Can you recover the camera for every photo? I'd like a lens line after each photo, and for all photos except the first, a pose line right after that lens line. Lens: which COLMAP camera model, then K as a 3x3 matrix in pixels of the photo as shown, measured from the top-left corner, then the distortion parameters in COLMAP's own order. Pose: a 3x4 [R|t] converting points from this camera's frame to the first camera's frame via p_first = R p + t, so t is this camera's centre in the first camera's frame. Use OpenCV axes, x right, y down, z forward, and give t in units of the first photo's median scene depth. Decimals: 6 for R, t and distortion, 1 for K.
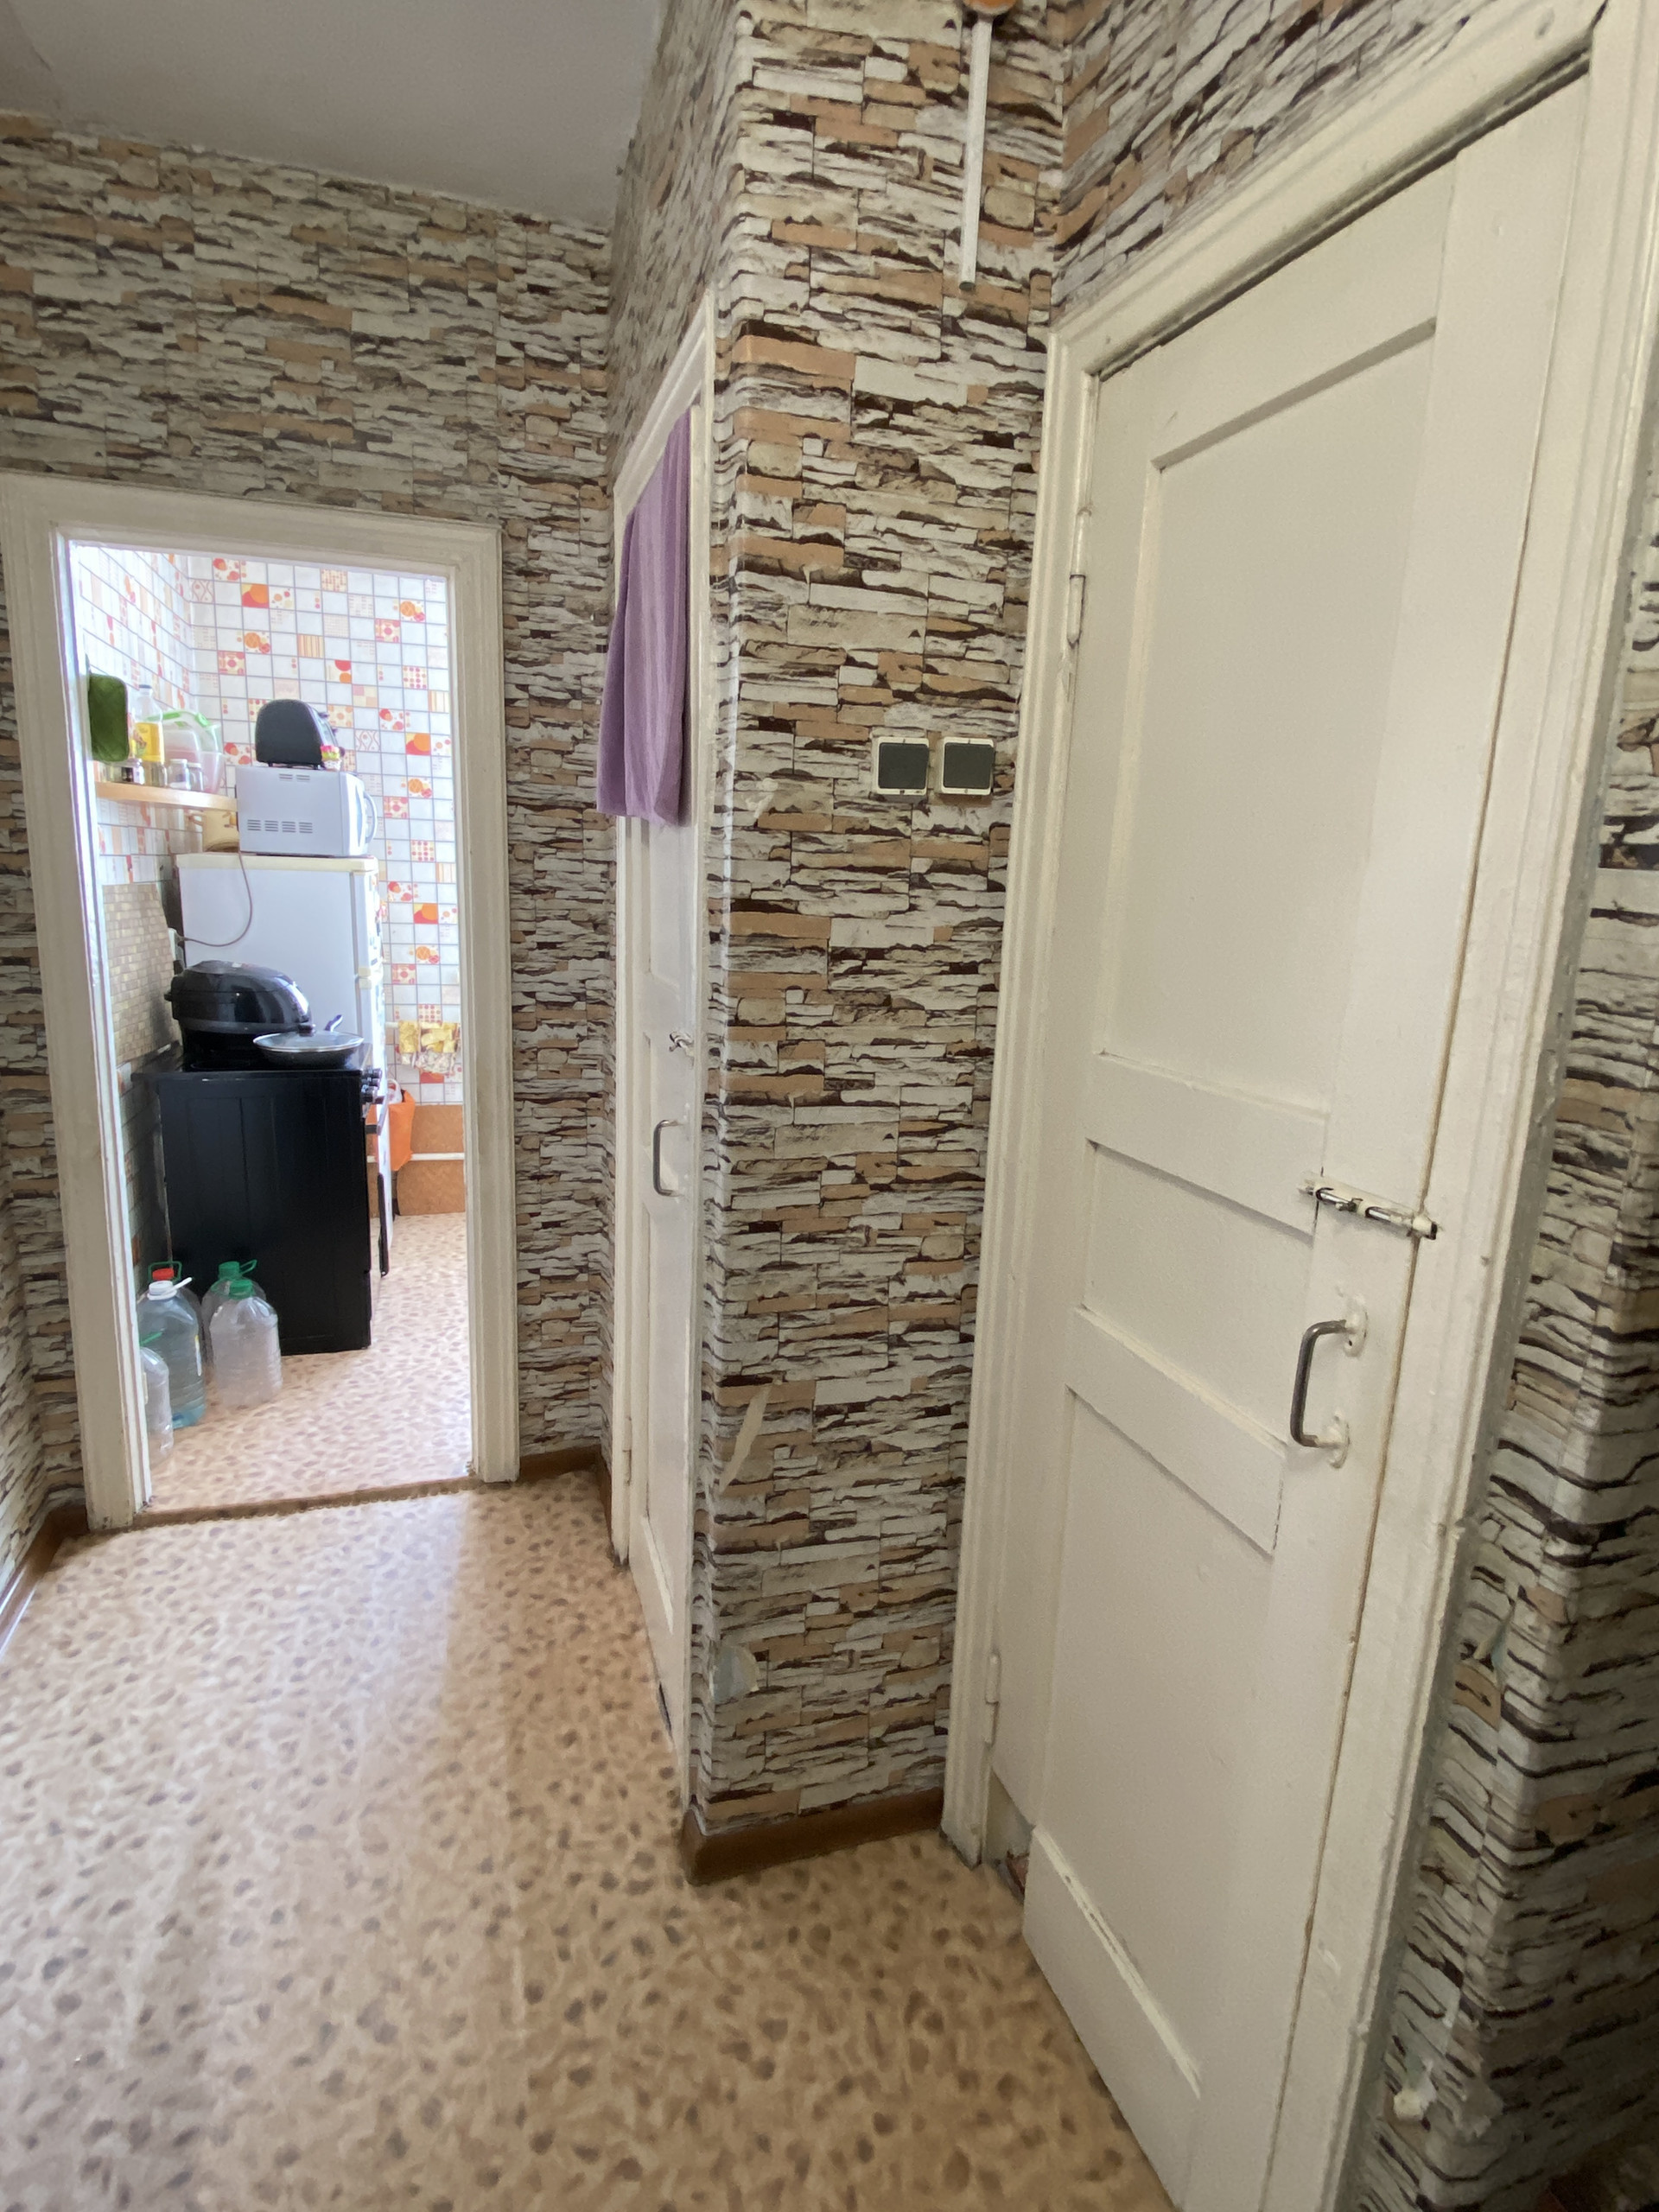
lens RADIAL K [[1163.9, 0, 831.2], [0, 1163.9, 1099.1], [0, 0, 1]] dist [-0.004290, -0.006735]
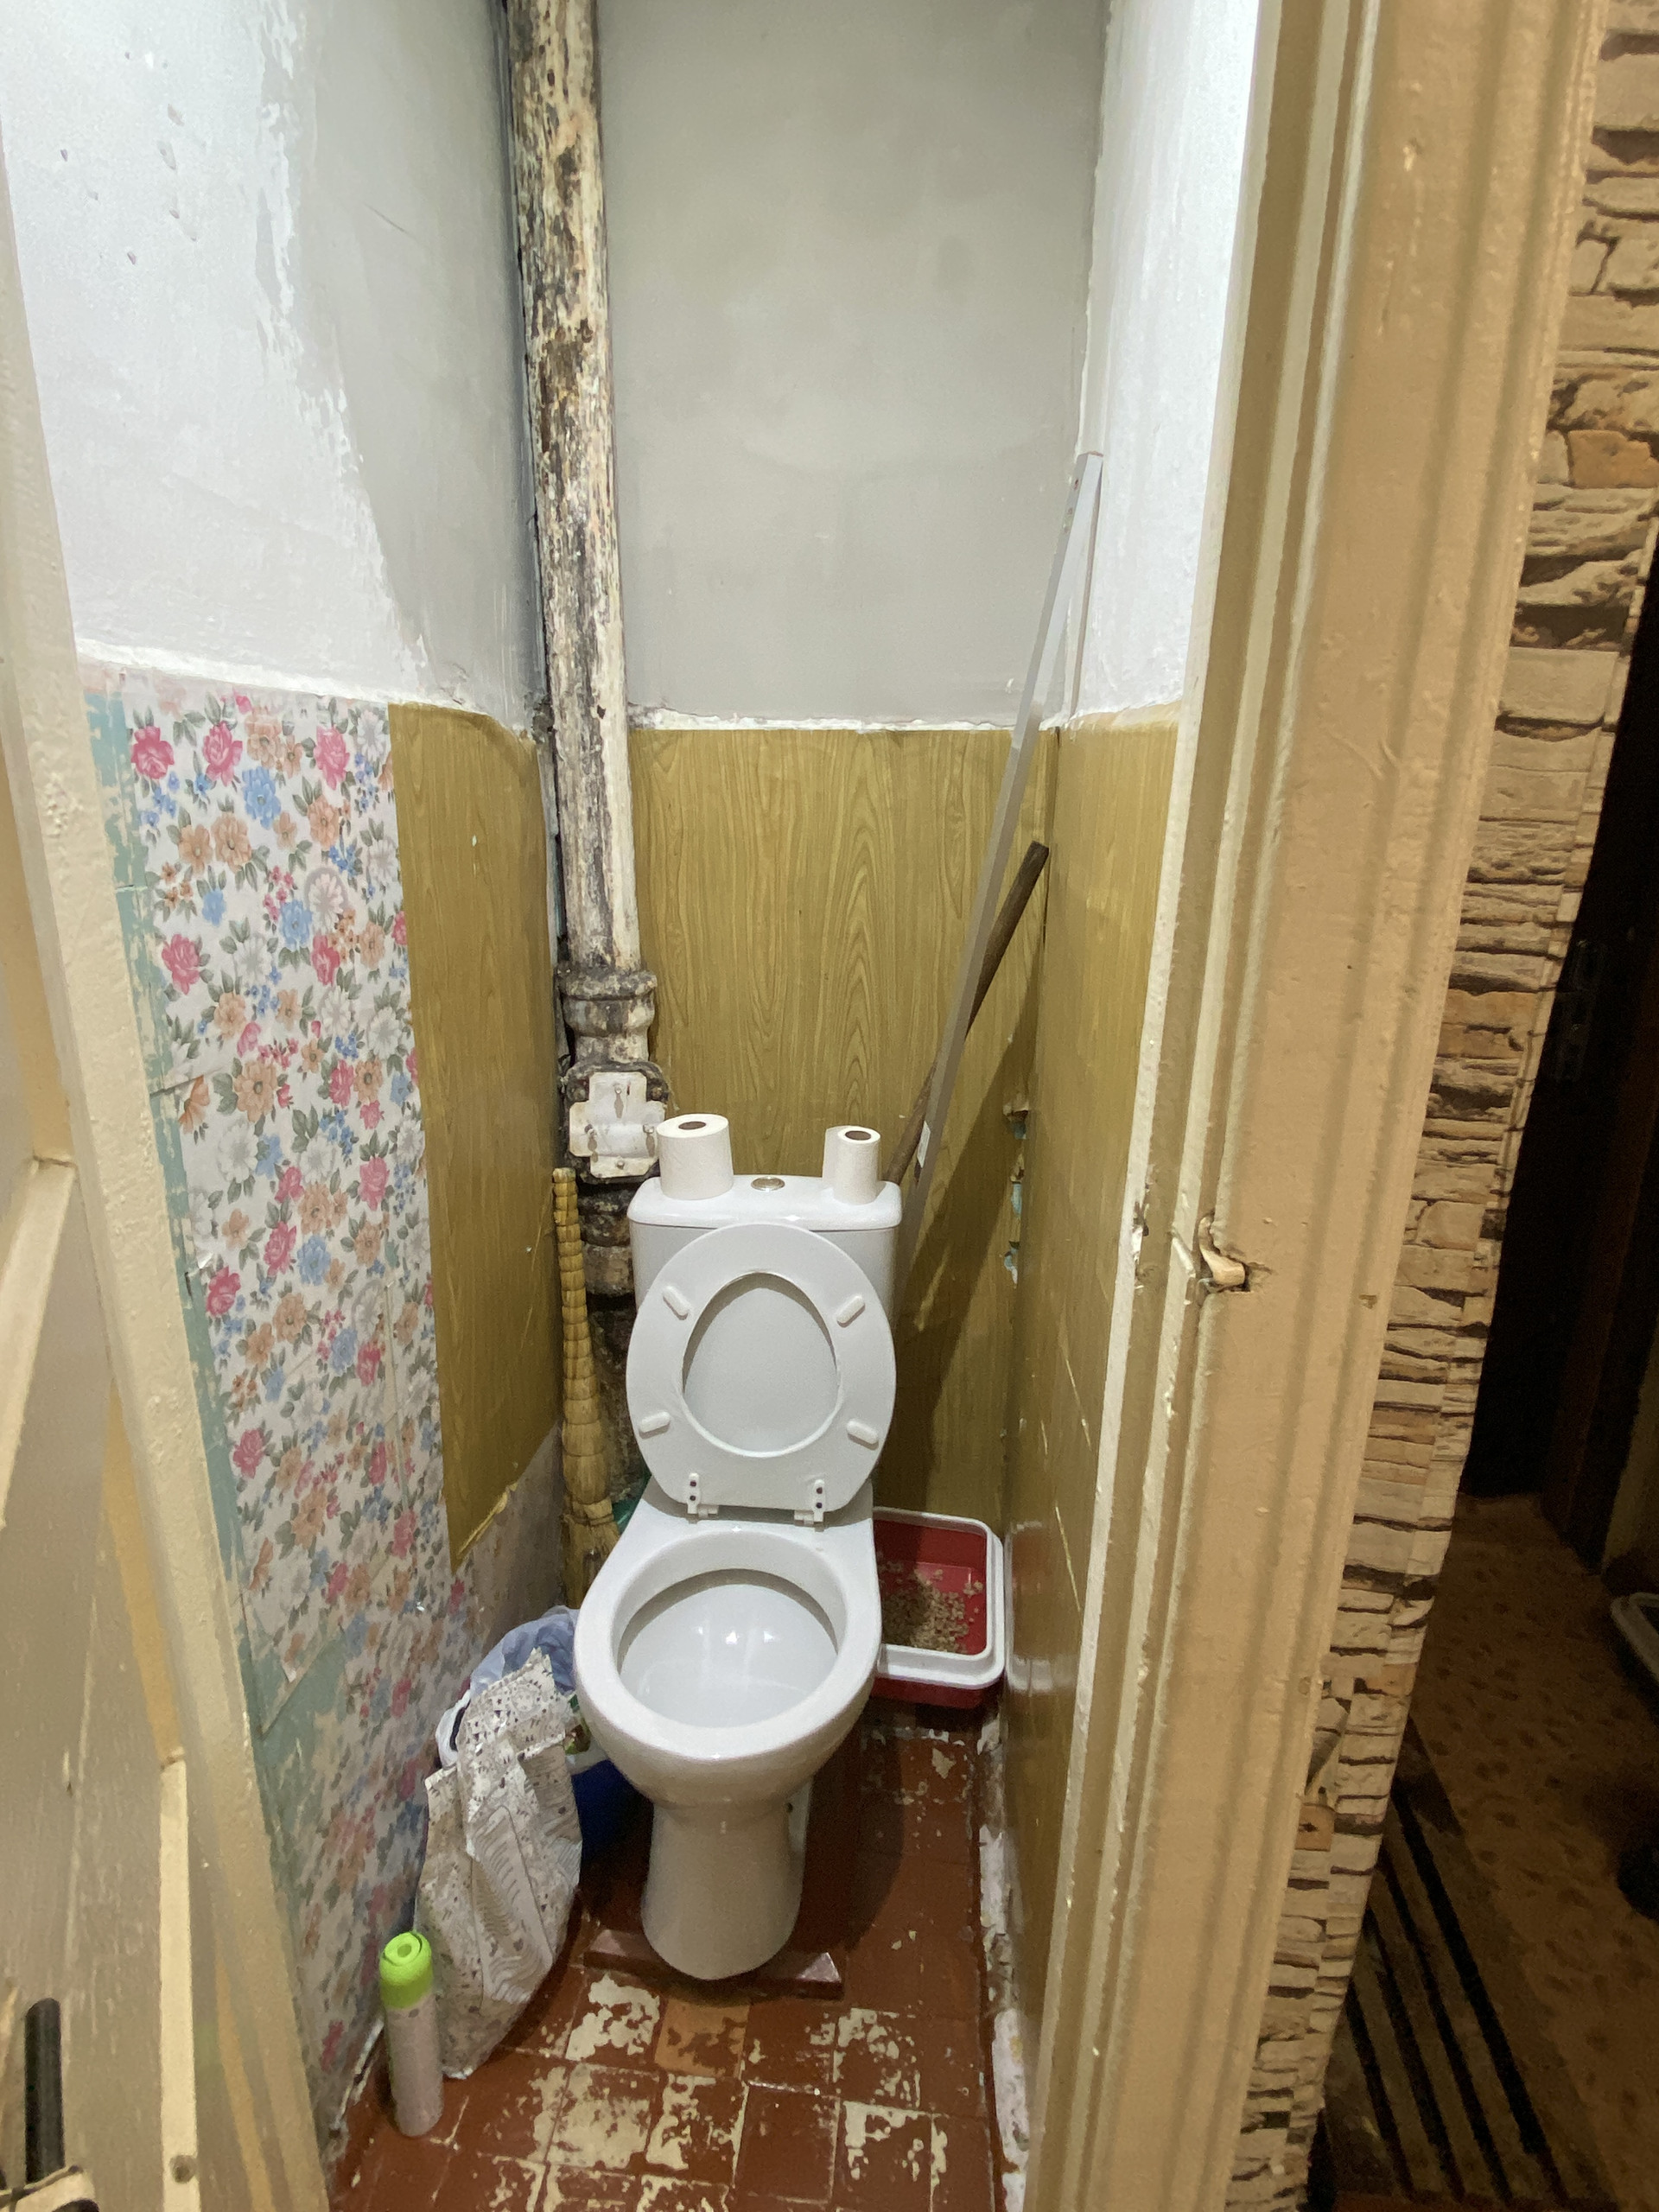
lens RADIAL K [[1163.9, 0, 828.7], [0, 1163.9, 1098.4], [0, 0, 1]] dist [-0.004290, -0.006735]
pose [[0.379121, -0.301548, 0.874835, -0.061436], [0.174369, 0.951757, 0.252497, -0.175770], [-0.908770, 0.056817, 0.413412, 1.014549]]
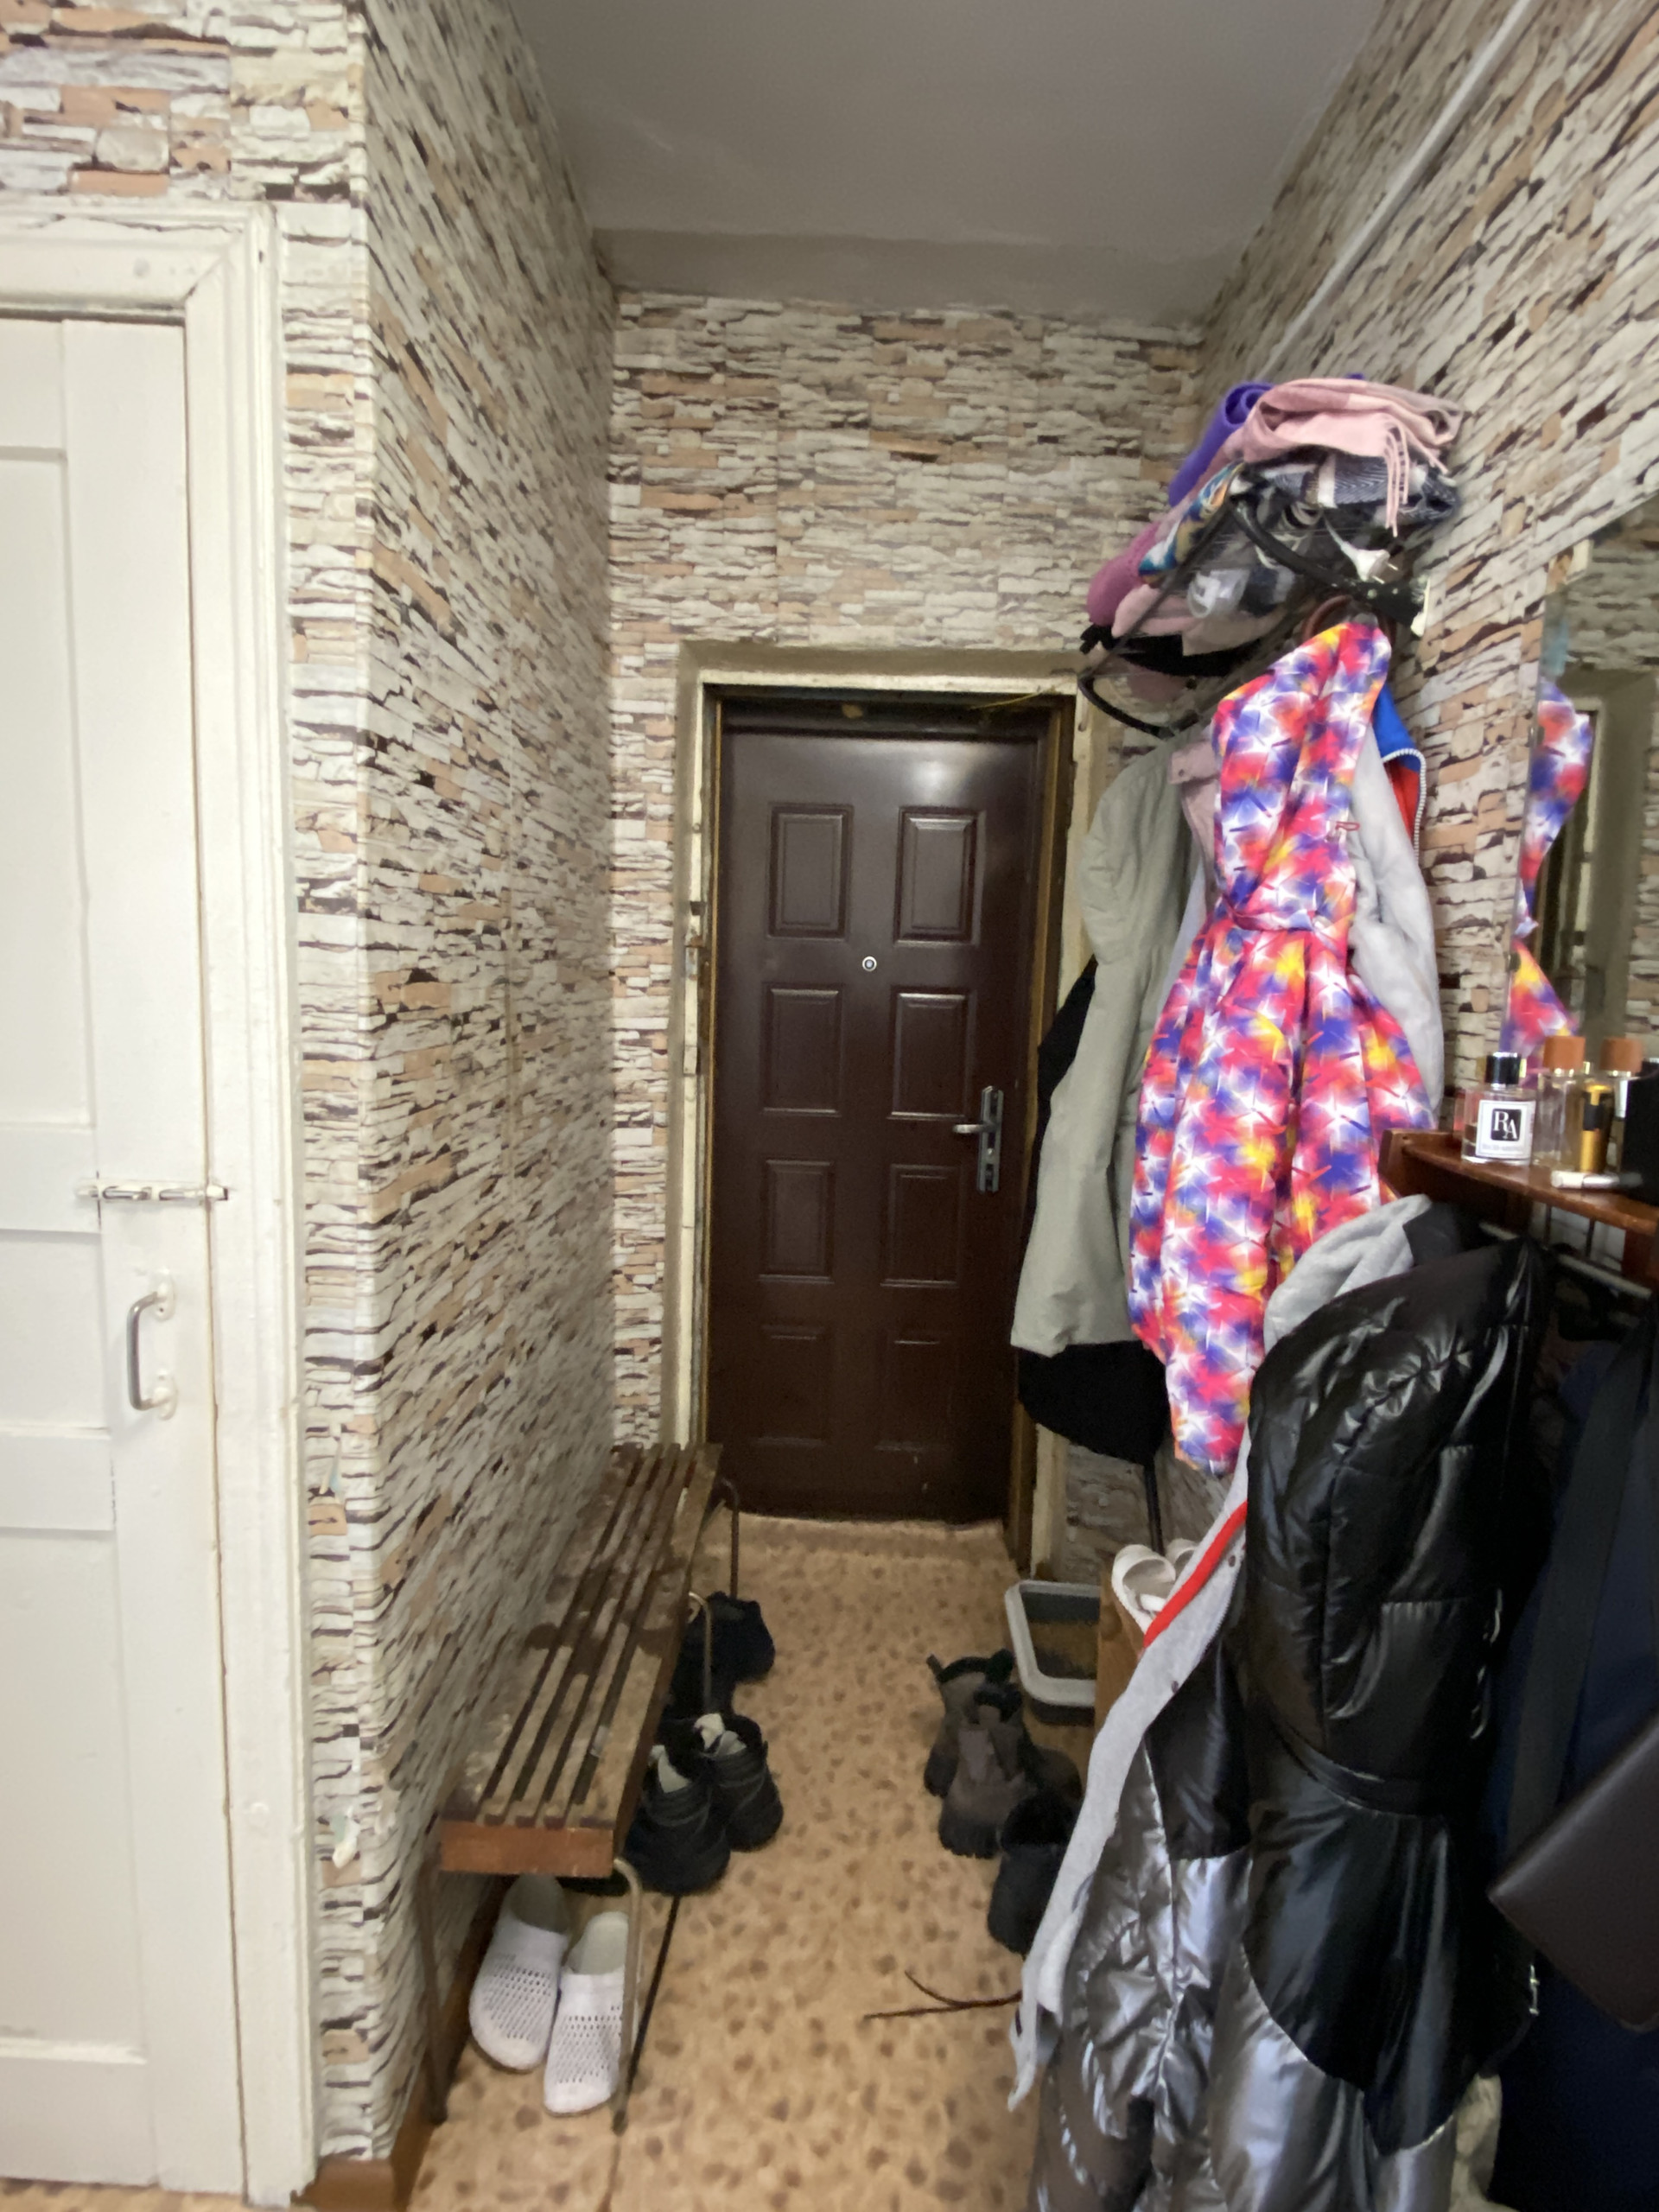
lens RADIAL K [[1163.9, 0, 831.0], [0, 1163.9, 1106.0], [0, 0, 1]] dist [-0.004290, -0.006735]
pose [[0.285852, -0.151080, 0.946289, -0.521837], [0.161858, 0.980918, 0.107715, -0.012020], [-0.944505, 0.122374, 0.304851, -0.031785]]
